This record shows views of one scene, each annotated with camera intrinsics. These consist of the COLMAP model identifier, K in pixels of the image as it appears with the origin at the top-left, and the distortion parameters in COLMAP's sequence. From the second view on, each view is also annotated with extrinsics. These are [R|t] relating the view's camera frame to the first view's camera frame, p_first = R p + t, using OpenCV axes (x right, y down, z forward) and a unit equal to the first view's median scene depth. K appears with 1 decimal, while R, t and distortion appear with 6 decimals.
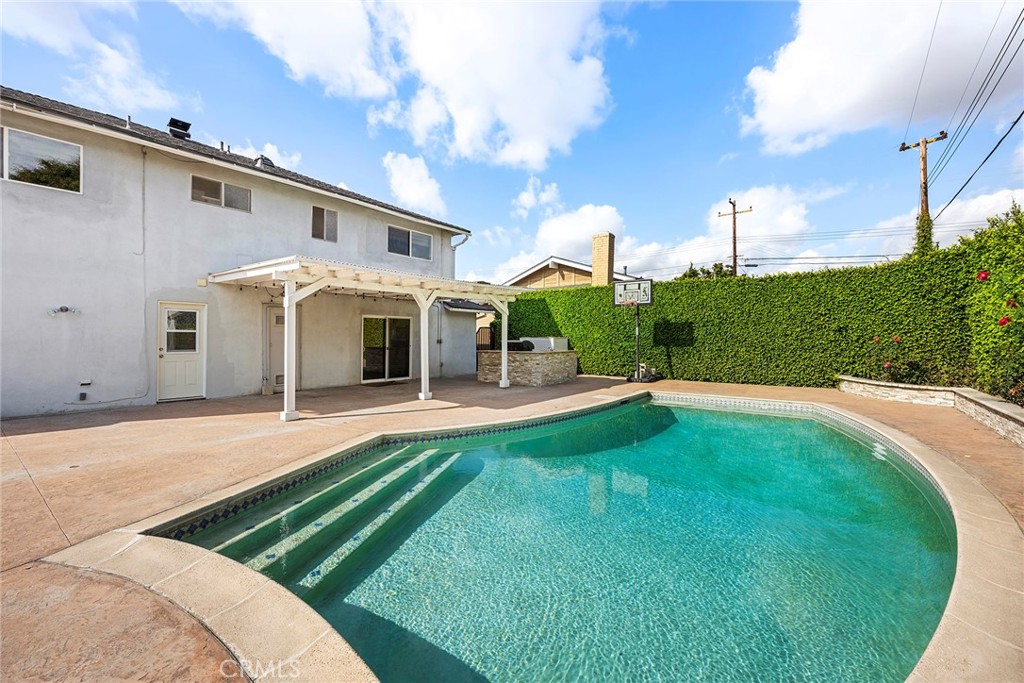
lens RADIAL K [[439.9, 0, 509.5], [0, 439.9, 328.8], [0, 0, 1]] dist [0.012824, 0.000121]
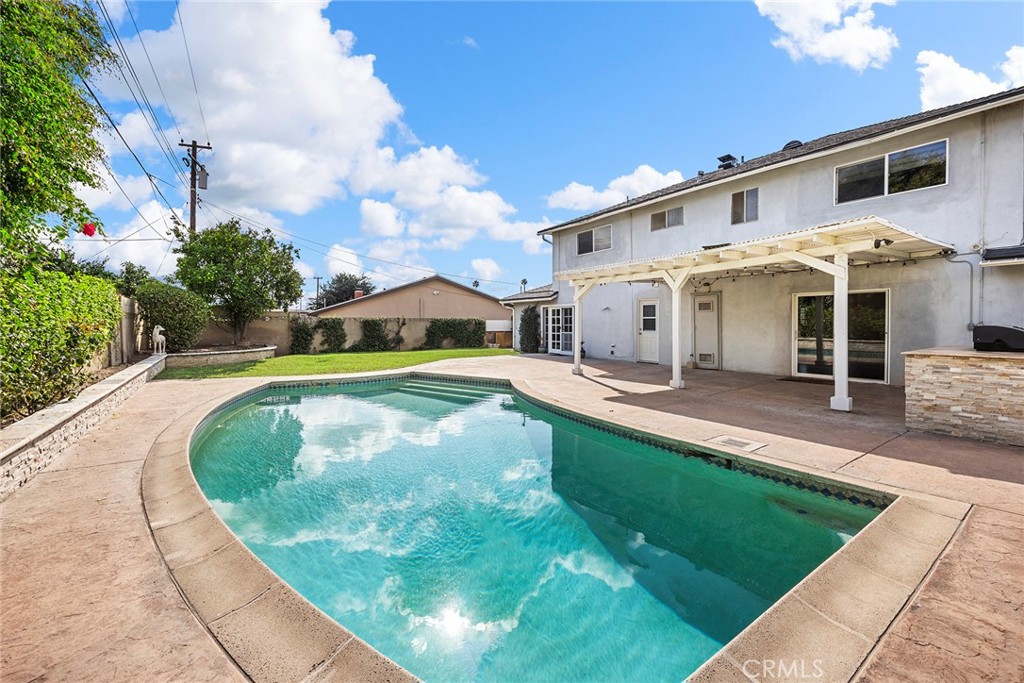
lens RADIAL K [[427.7, 0, 513.0], [0, 427.7, 316.7], [0, 0, 1]] dist [-0.000107, -0.000083]
pose [[-0.322878, -0.014728, -0.946326, 0.637764], [0.023020, 0.999461, -0.023409, 0.019458], [0.946161, -0.029343, -0.322365, 0.798970]]
